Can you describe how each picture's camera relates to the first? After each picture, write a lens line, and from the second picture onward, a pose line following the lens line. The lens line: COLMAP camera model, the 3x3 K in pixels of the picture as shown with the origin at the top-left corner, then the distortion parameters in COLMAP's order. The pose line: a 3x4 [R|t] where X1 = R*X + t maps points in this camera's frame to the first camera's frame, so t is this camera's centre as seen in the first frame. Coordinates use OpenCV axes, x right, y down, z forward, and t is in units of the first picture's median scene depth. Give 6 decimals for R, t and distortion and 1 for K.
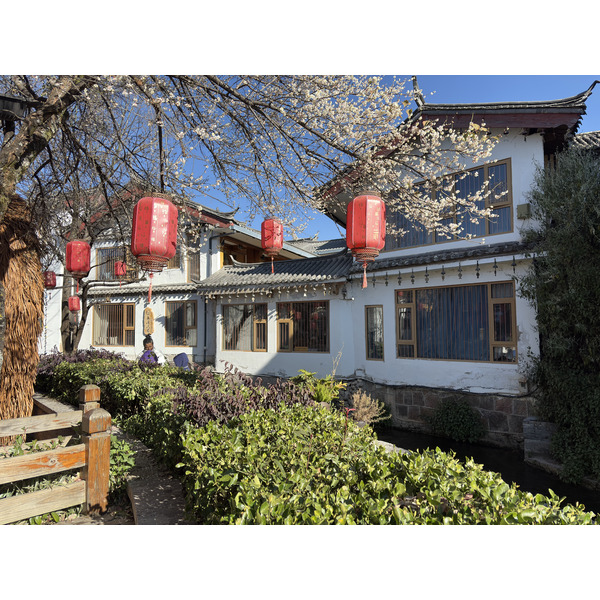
lens RADIAL K [[458.6, 0, 298.5], [0, 458.6, 308.2], [0, 0, 1]] dist [0.057426, -0.066894]
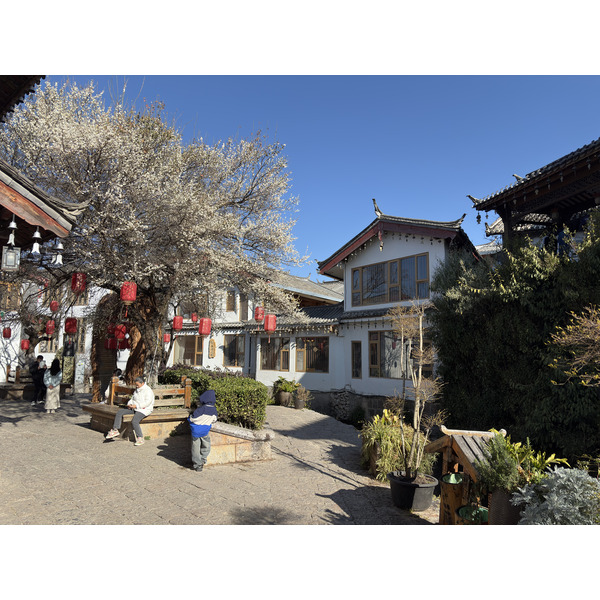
lens RADIAL K [[473.4, 0, 300.0], [0, 473.4, 300.0], [0, 0, 1]] dist [0.128349, -0.000263]
pose [[0.989239, 0.002878, -0.146278, 0.254224], [-0.013225, 0.997473, -0.069808, -0.035348], [0.145708, 0.070991, 0.986777, -0.680107]]
